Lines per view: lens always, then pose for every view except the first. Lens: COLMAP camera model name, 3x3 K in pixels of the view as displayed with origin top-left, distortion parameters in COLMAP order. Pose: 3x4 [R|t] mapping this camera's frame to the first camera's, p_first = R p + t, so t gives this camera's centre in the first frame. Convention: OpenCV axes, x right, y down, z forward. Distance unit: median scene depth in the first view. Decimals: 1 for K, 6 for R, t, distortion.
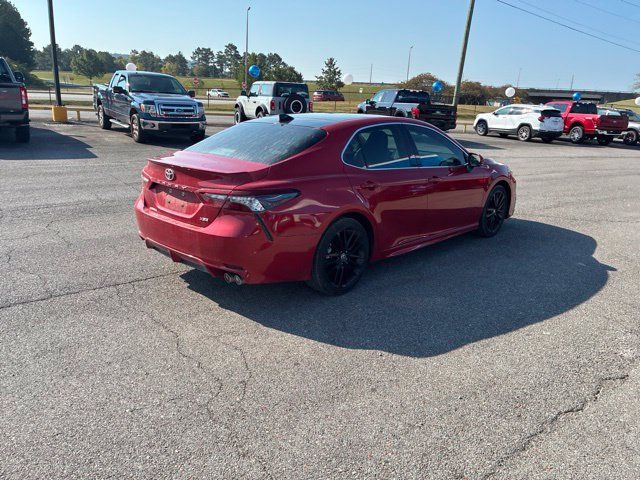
lens RADIAL K [[485.8, 0, 324.3], [0, 485.8, 255.3], [0, 0, 1]] dist [0.021733, -0.006838]
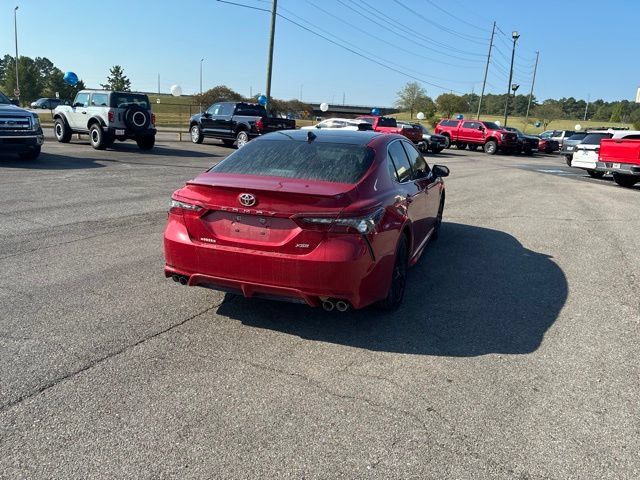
lens RADIAL K [[482.5, 0, 324.9], [0, 482.5, 241.4], [0, 0, 1]] dist [0.039965, -0.044520]
pose [[0.916383, -0.090606, 0.389914, -0.140067], [0.108985, 0.993723, -0.025222, -0.013642], [-0.385182, 0.065608, 0.920506, 0.034658]]
